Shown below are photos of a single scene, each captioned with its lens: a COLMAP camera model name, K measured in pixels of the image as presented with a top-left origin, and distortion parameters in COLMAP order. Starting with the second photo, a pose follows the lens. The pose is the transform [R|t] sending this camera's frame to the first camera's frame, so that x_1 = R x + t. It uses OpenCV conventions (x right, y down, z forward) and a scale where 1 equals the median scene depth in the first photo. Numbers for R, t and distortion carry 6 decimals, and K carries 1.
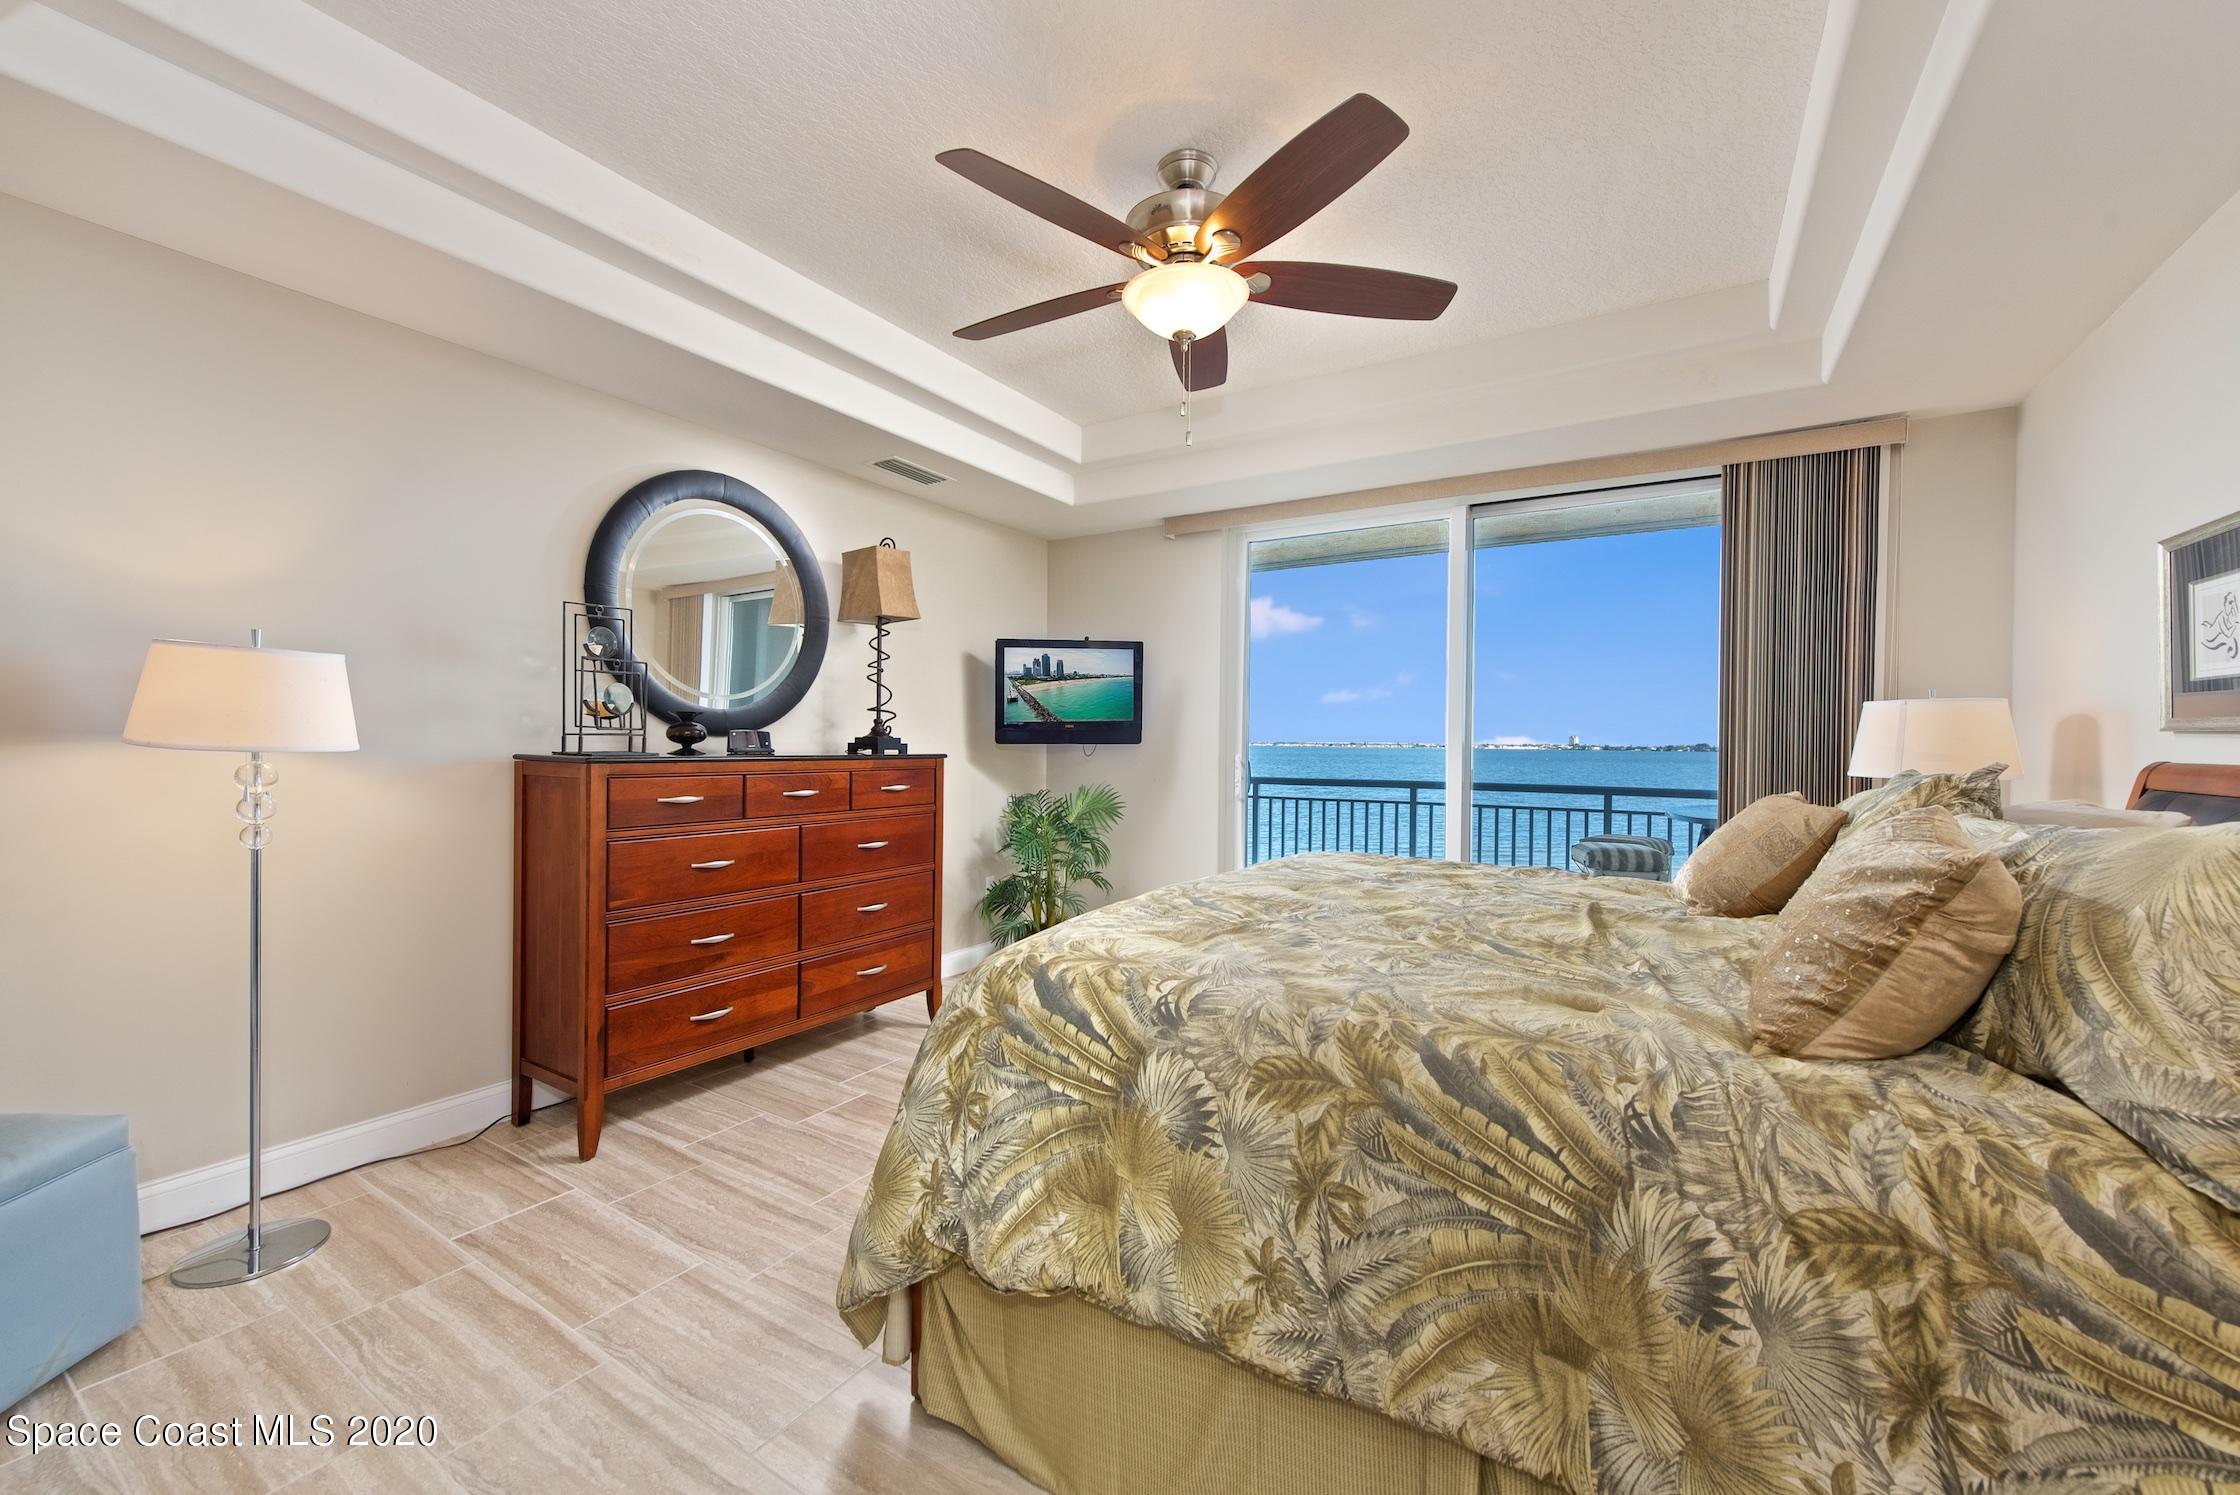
lens RADIAL K [[878.0, 0, 1120.0], [0, 878.0, 747.5], [0, 0, 1]] dist [-0.004321, -0.000150]
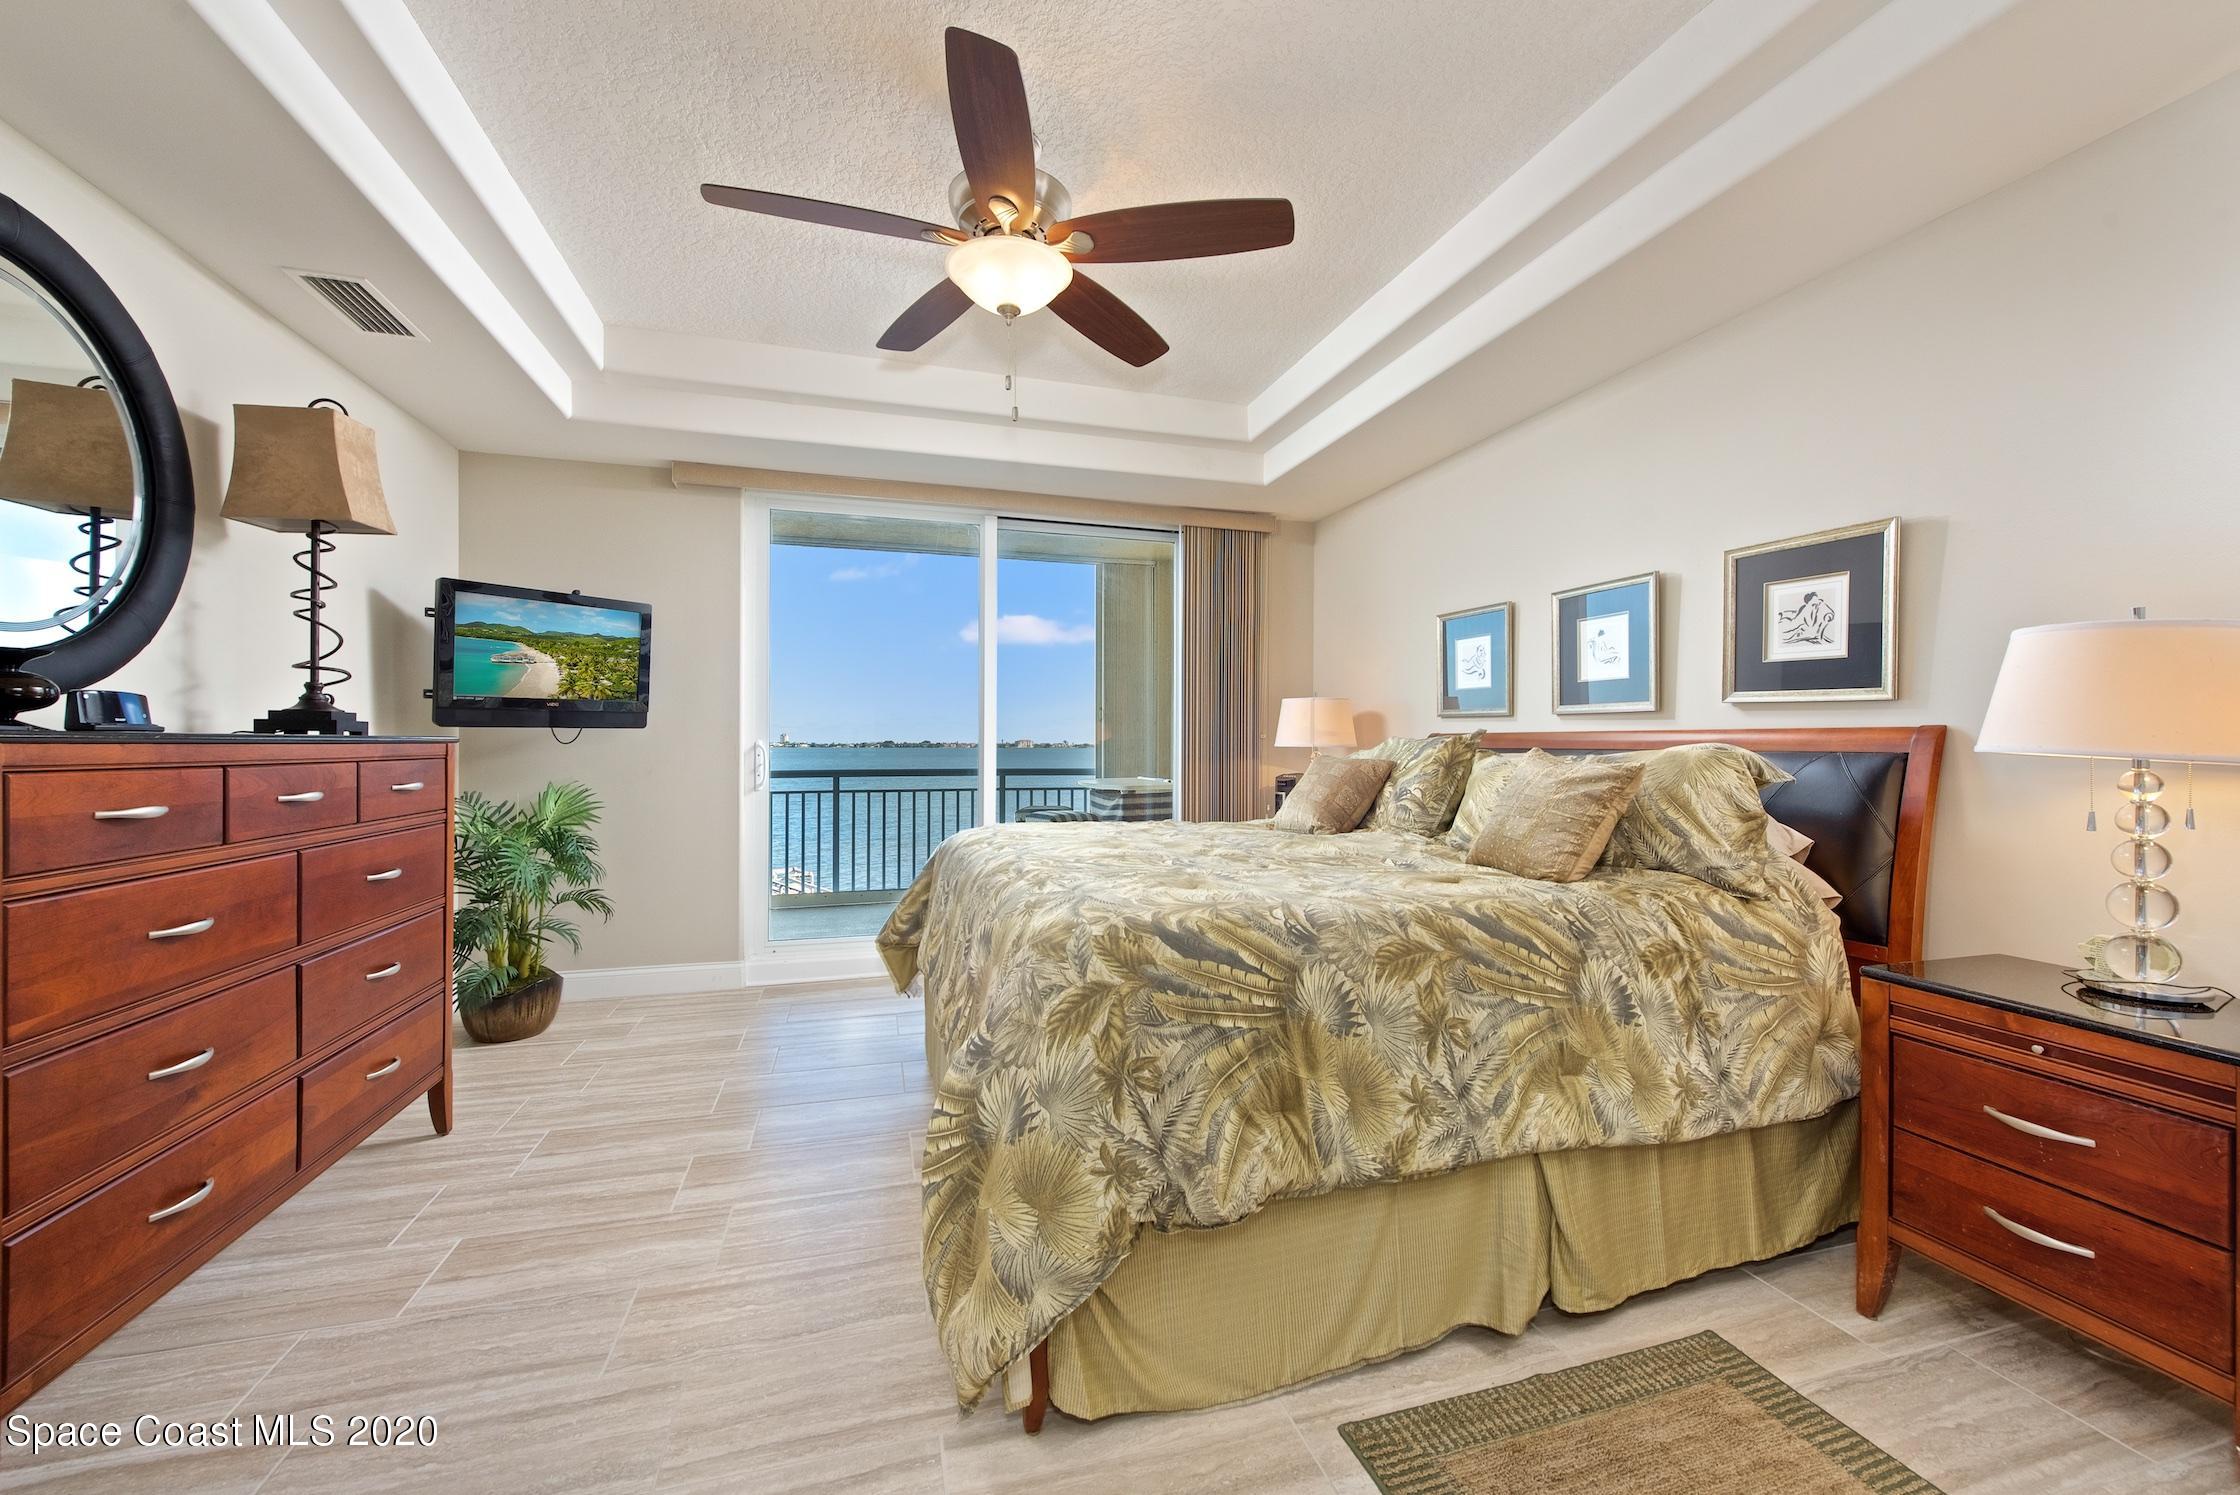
lens RADIAL K [[878.6, 0, 1120.0], [0, 878.6, 747.5], [0, 0, 1]] dist [0.000100, 0.000015]
pose [[0.663360, -0.010051, 0.748233, -1.017542], [0.008410, 0.999947, 0.005976, 0.044483], [-0.748253, 0.002328, 0.663409, 0.407709]]
